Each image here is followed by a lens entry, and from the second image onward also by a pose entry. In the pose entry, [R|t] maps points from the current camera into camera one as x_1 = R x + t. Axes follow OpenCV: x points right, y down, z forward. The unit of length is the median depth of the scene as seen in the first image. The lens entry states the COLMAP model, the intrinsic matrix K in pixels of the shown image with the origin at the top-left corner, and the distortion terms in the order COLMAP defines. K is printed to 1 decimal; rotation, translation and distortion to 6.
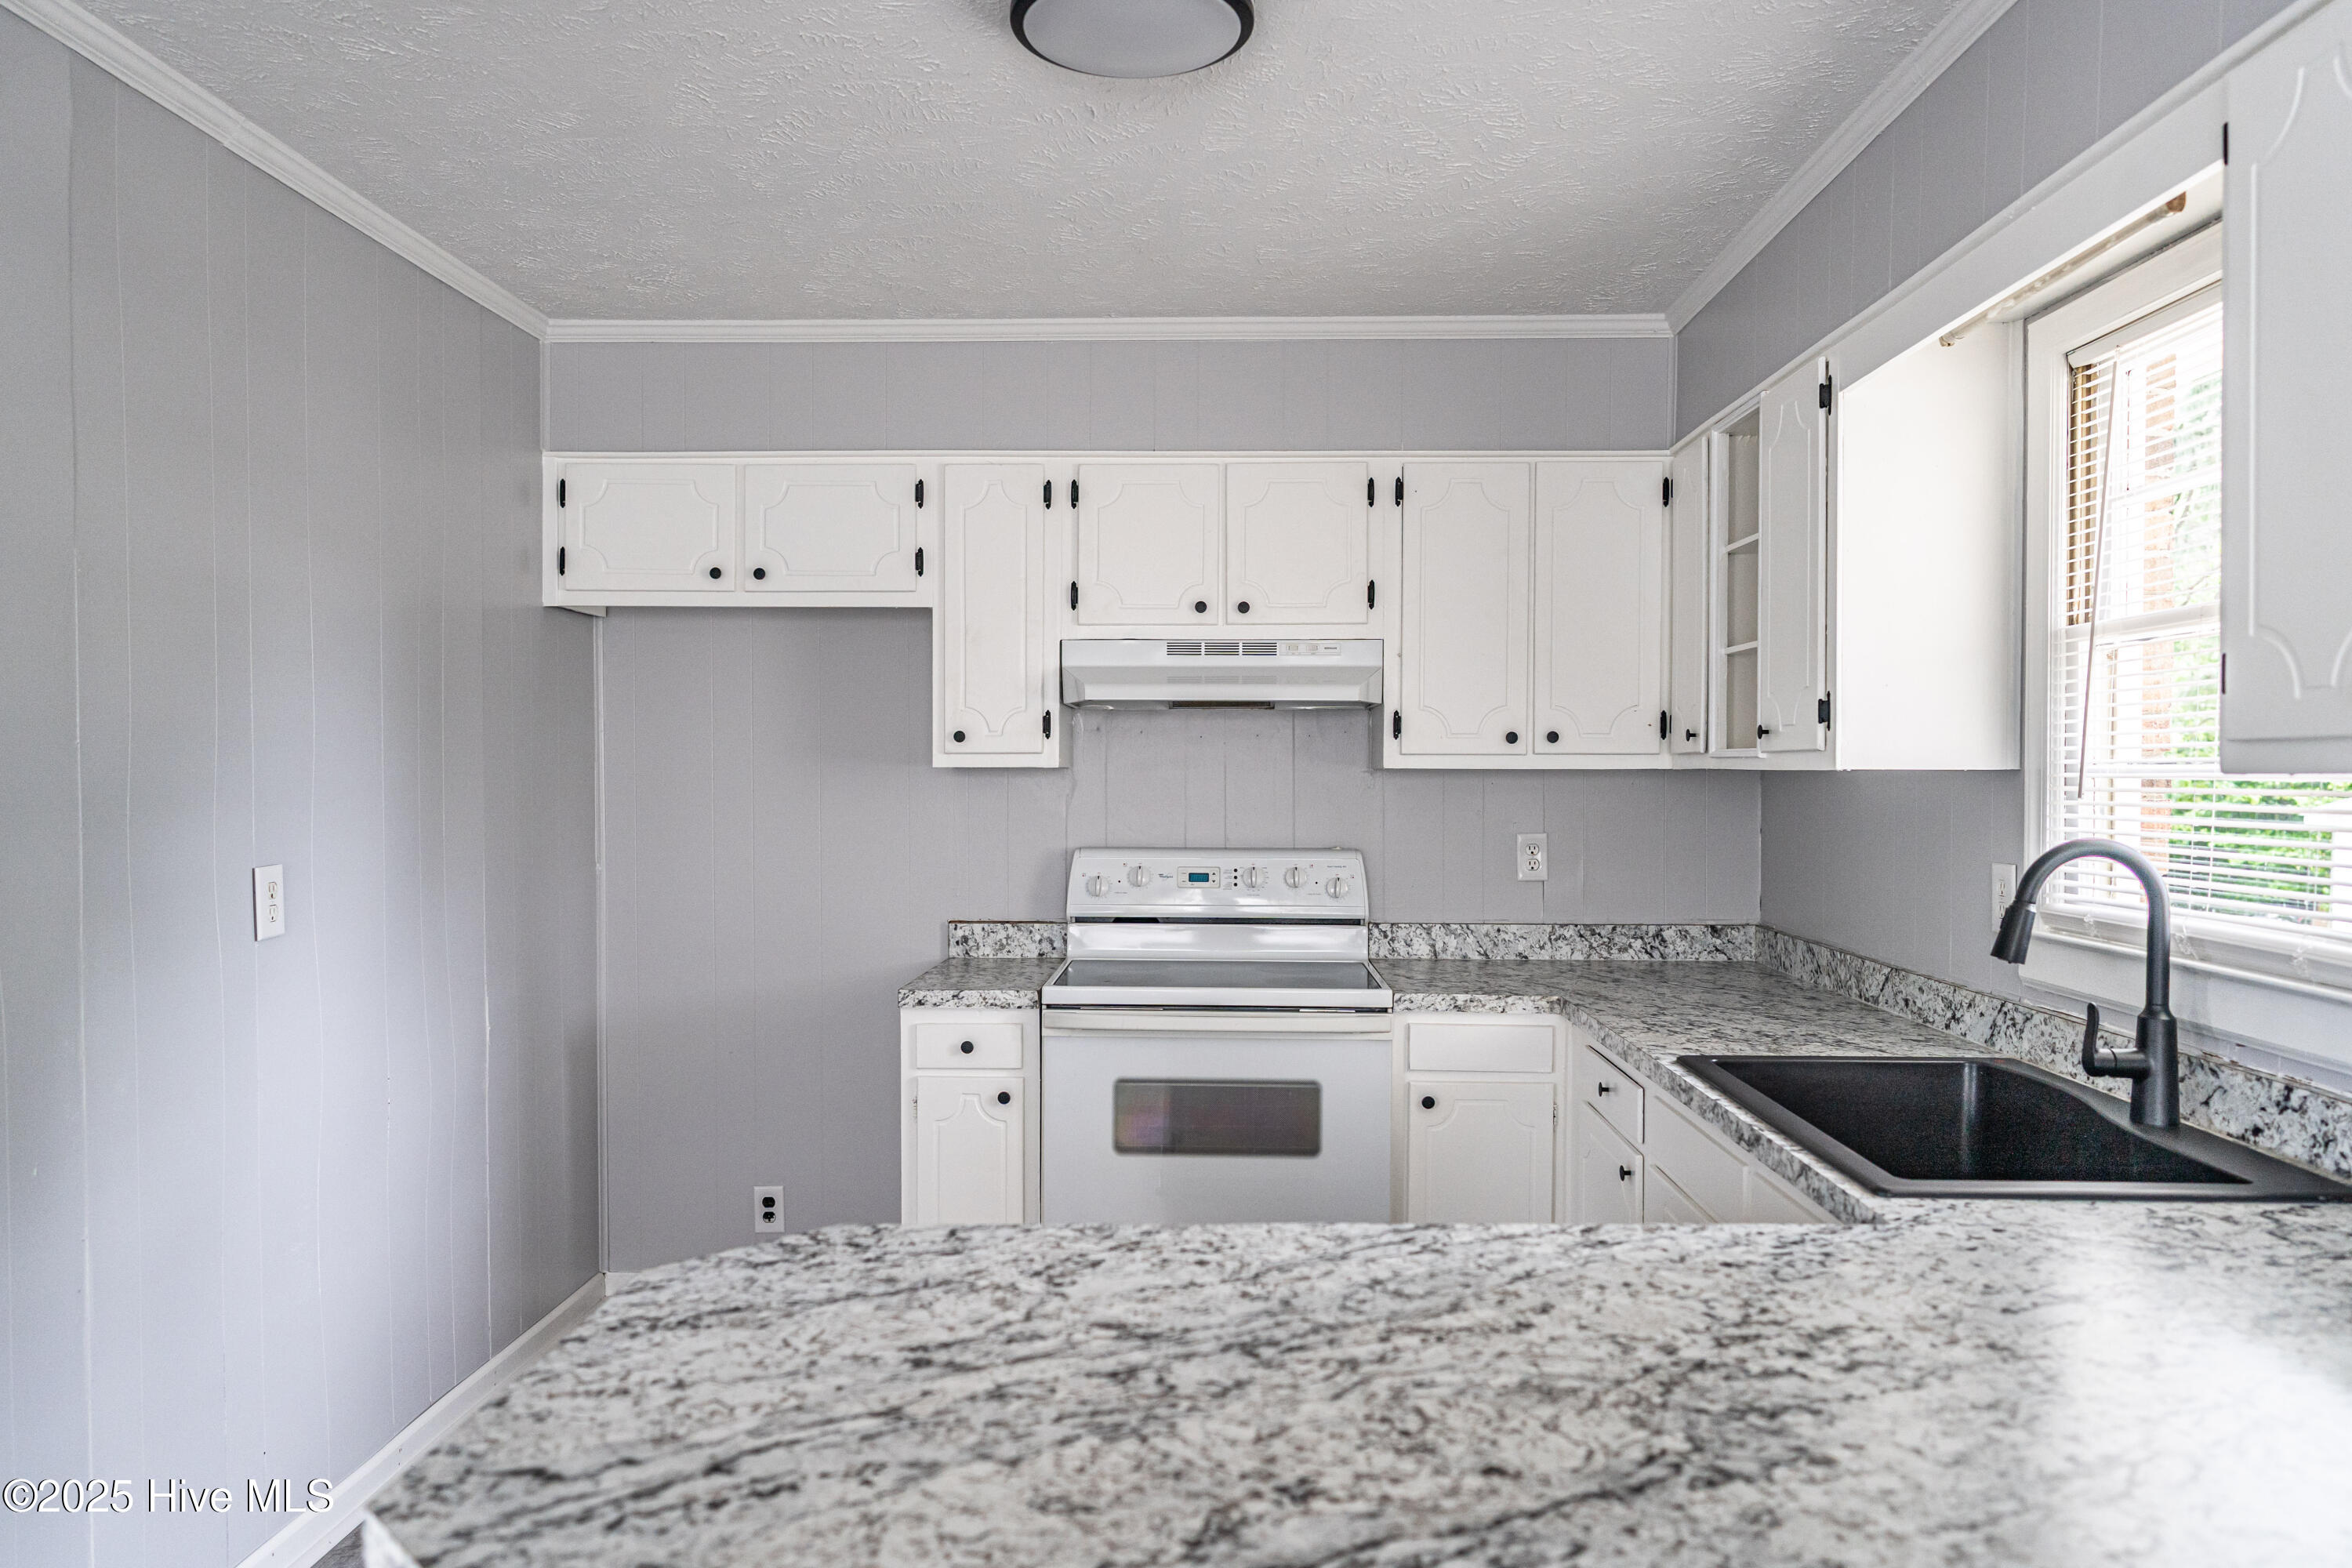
lens RADIAL K [[1600.6, 0, 1176.0], [0, 1600.6, 784.0], [0, 0, 1]] dist [-0.002733, -0.000723]
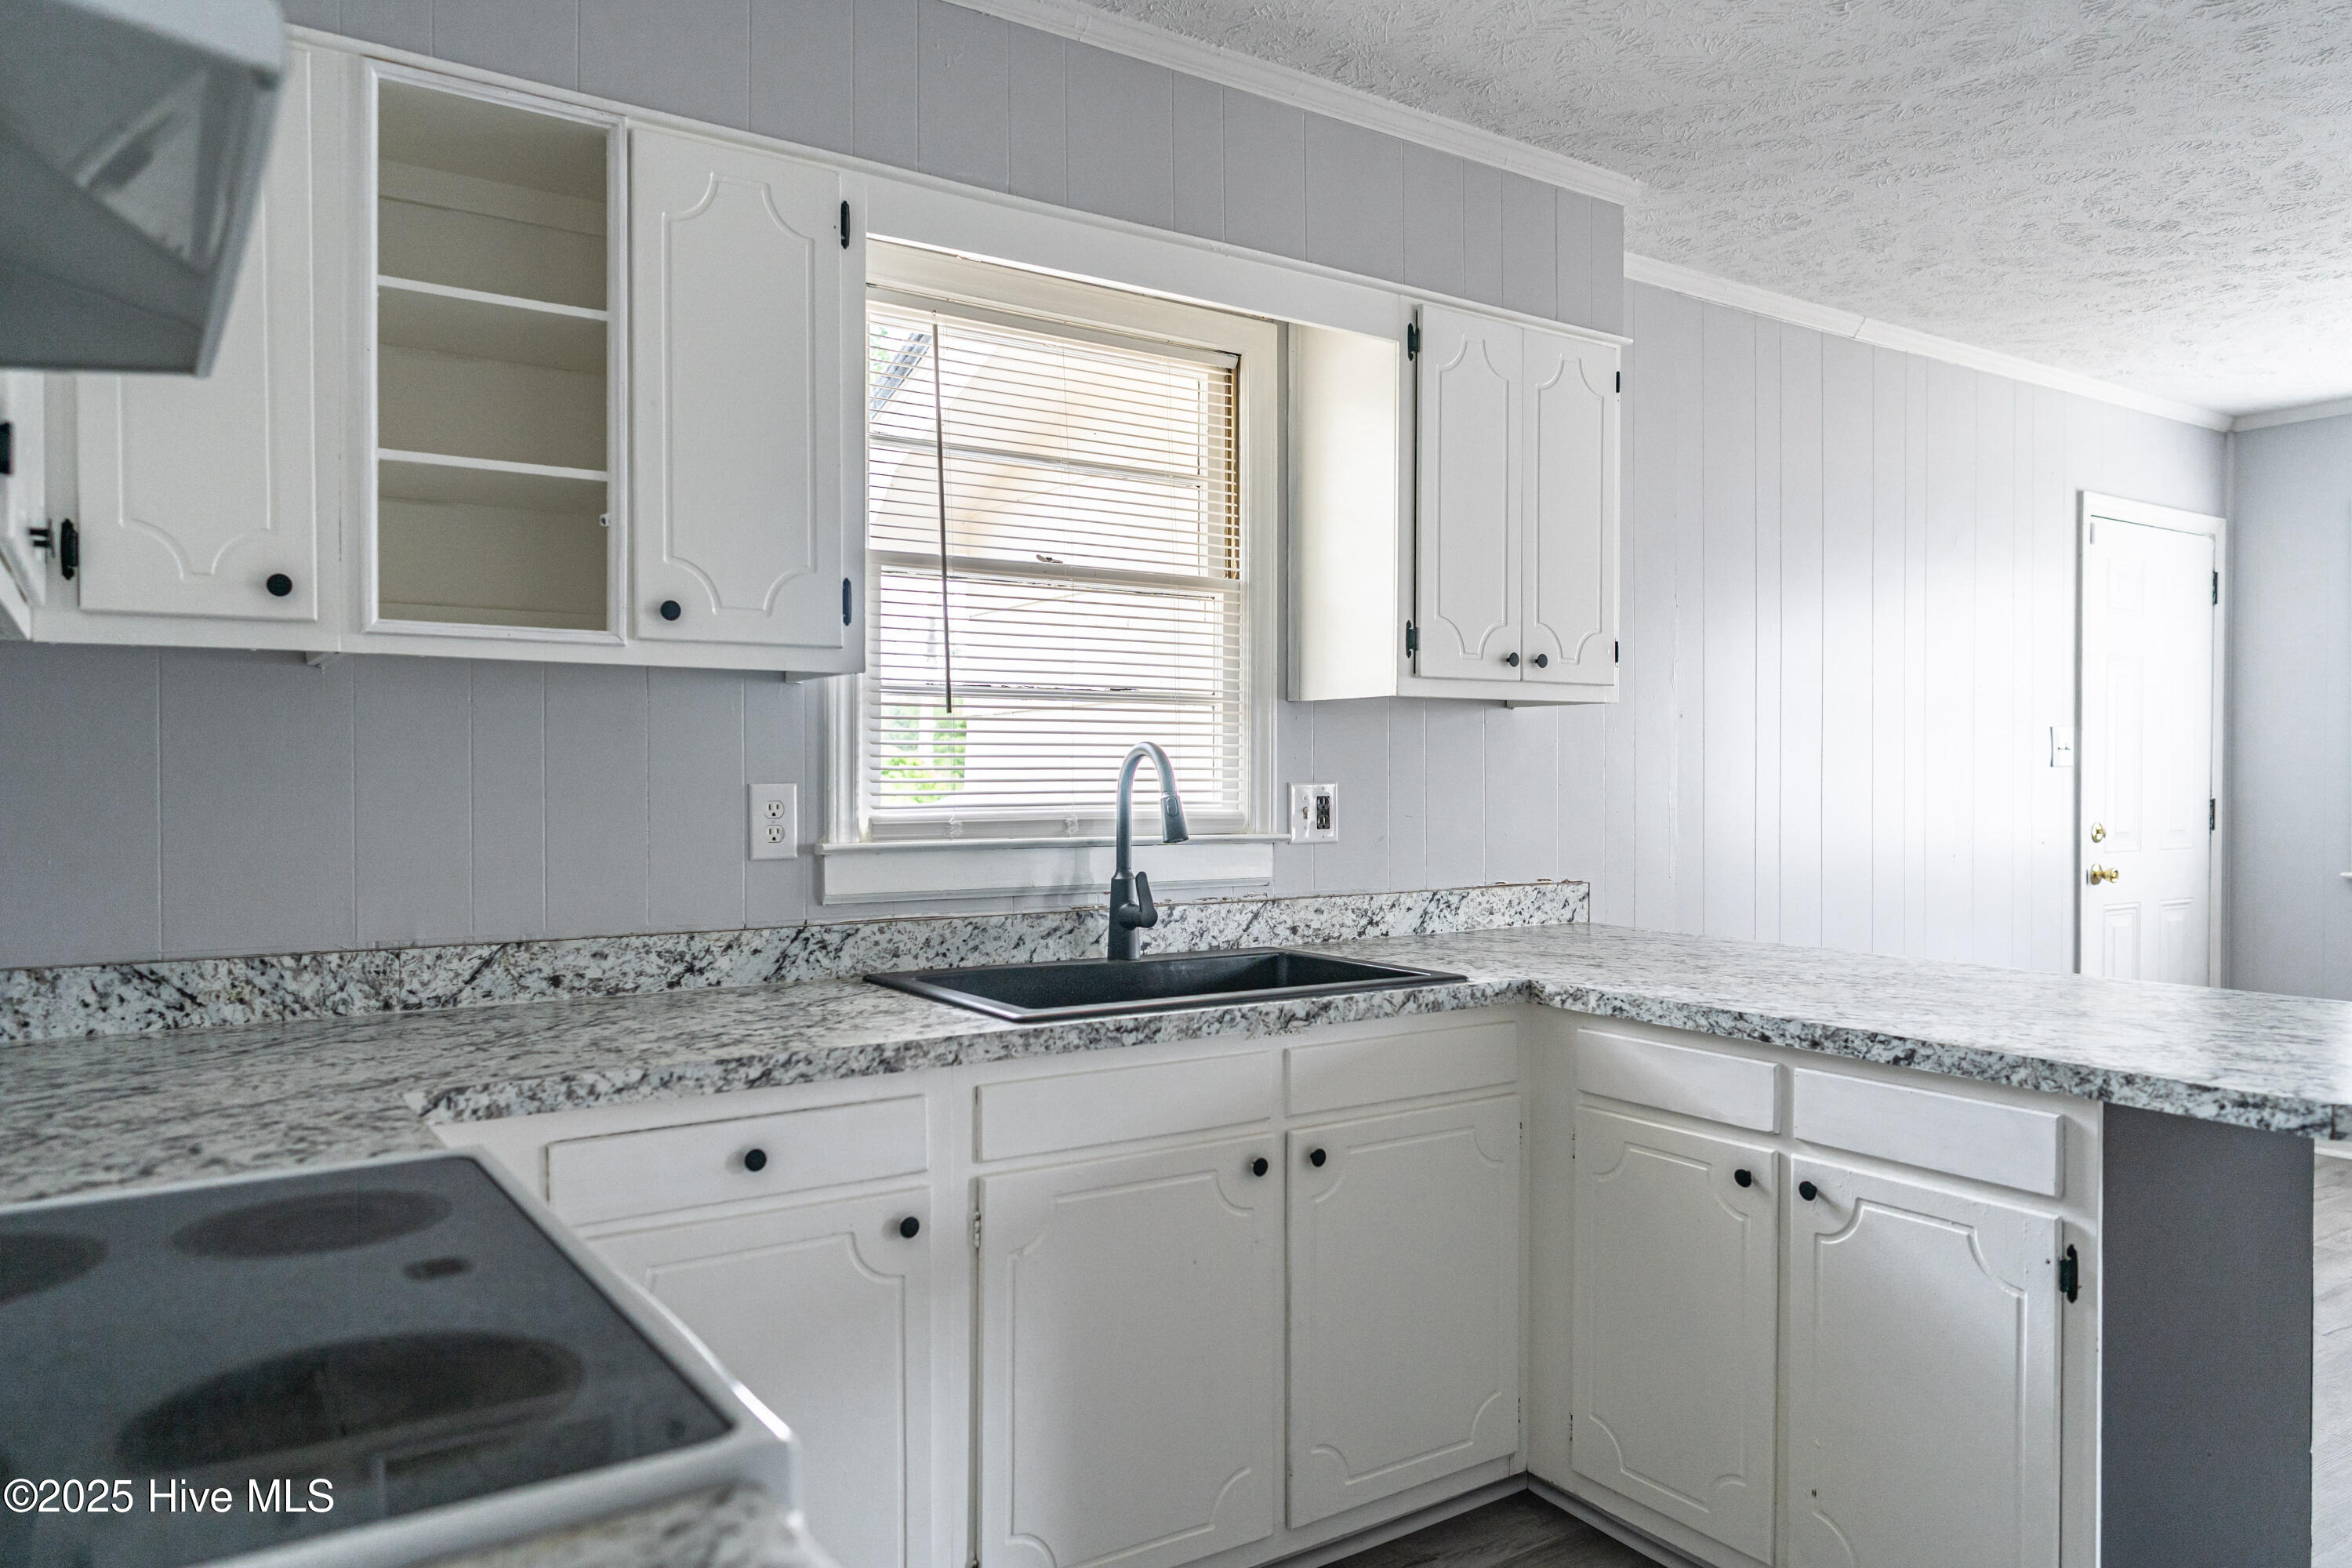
lens RADIAL K [[1600.6, 0, 1176.0], [0, 1600.6, 784.0], [0, 0, 1]] dist [-0.002733, -0.000723]
pose [[-0.587371, -0.013805, 0.809200, -0.388909], [0.002962, 0.999811, 0.019207, 0.033839], [-0.809312, 0.013678, -0.587220, 1.405008]]
